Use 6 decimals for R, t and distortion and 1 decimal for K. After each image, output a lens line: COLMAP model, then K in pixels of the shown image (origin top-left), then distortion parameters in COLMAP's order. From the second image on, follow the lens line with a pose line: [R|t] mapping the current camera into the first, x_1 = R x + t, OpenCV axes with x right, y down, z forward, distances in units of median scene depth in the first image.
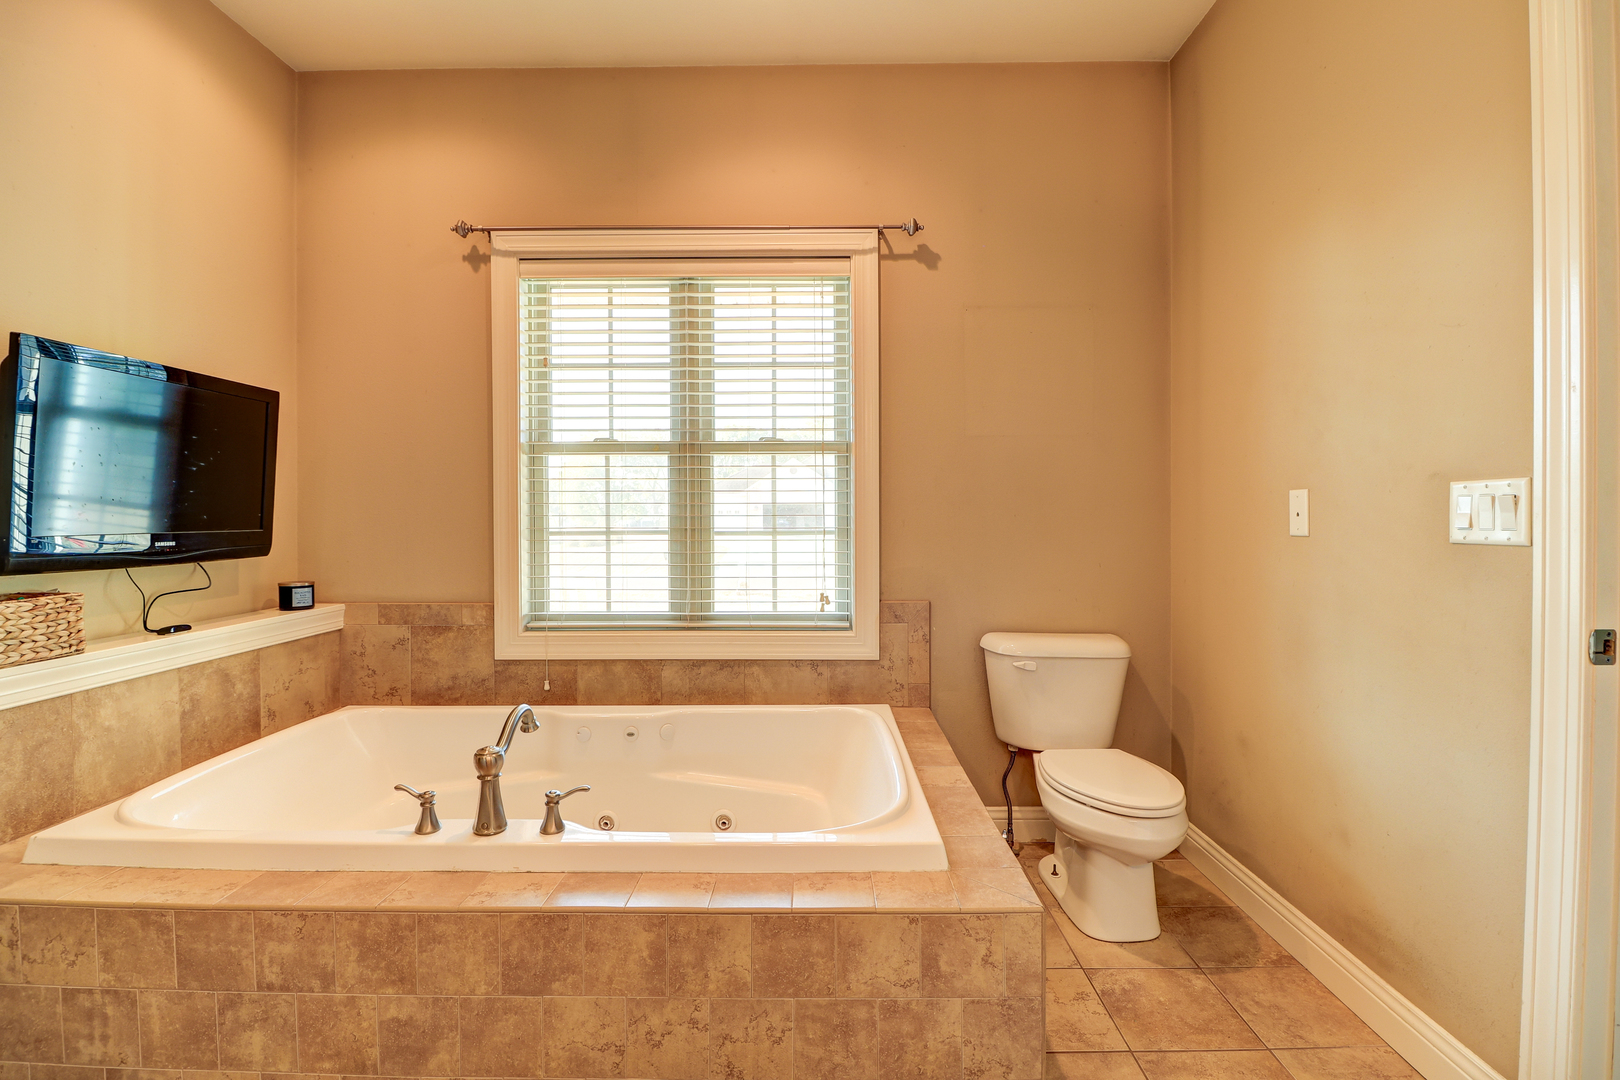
lens RADIAL K [[743.4, 0, 812.2], [0, 743.4, 532.4], [0, 0, 1]] dist [-0.005549, -0.009204]
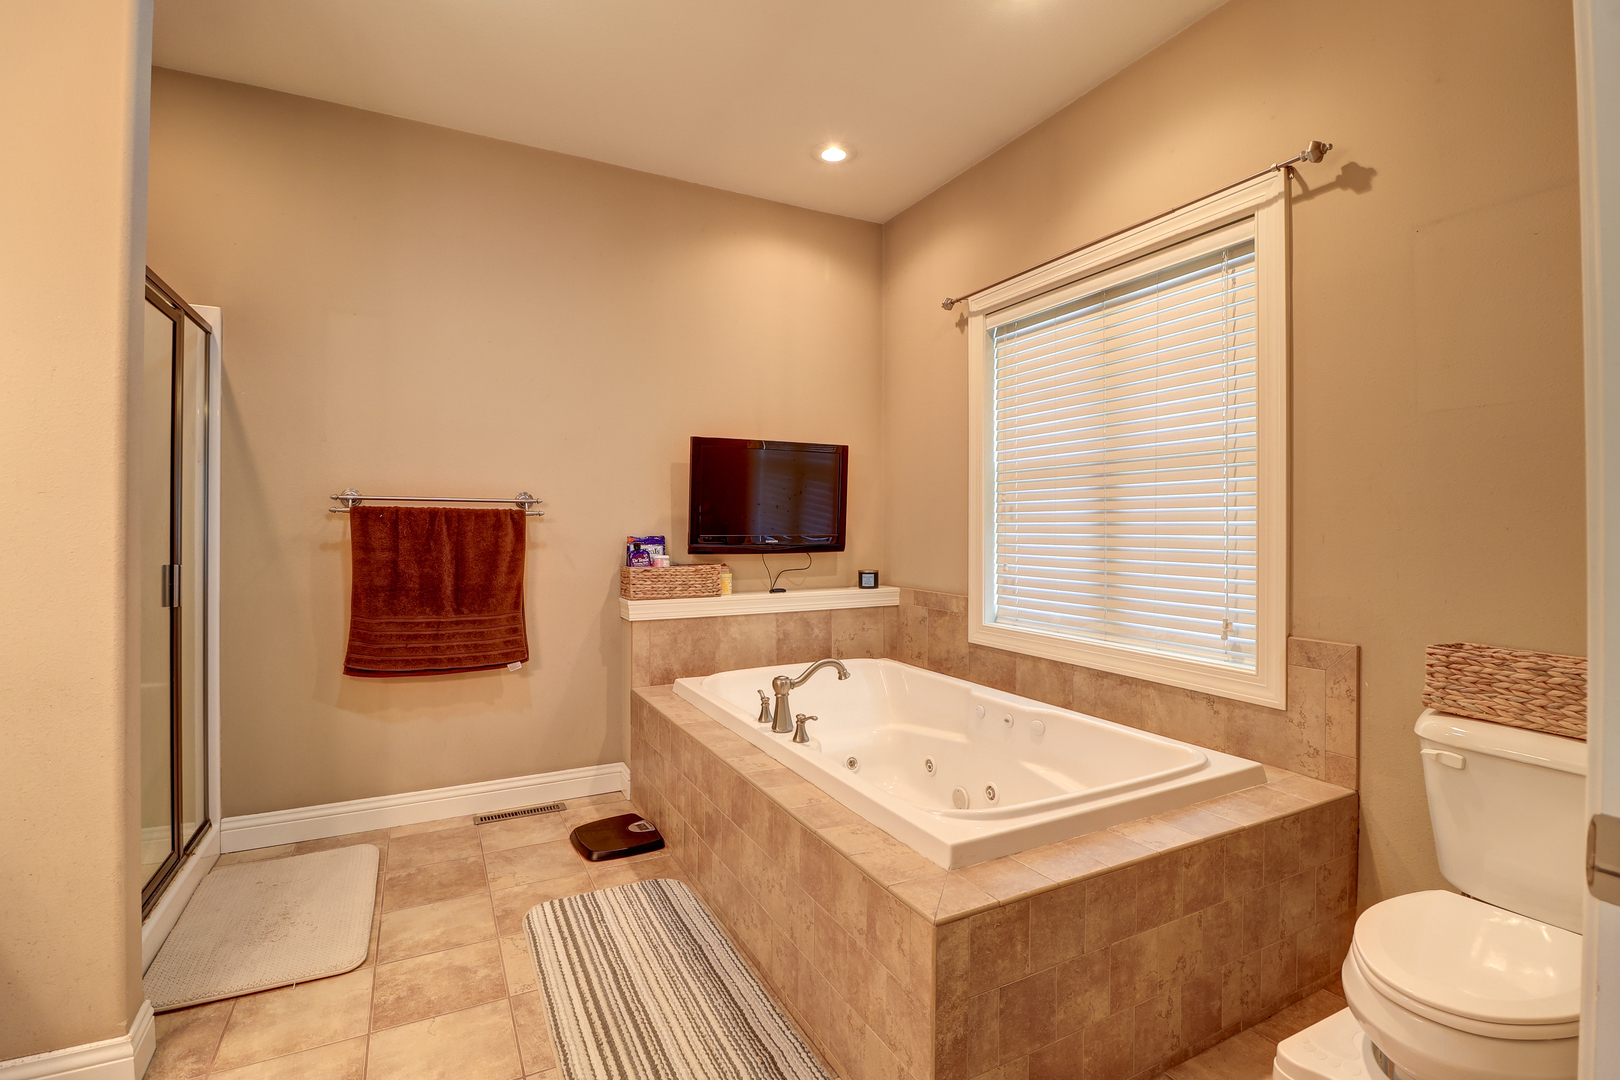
lens RADIAL K [[743.4, 0, 810.1], [0, 743.4, 530.7], [0, 0, 1]] dist [-0.005549, -0.009204]
pose [[0.467590, 0.009130, -0.883898, 0.551187], [-0.021582, 0.999766, -0.001091, -0.007618], [0.883682, 0.019586, 0.467678, 0.185435]]
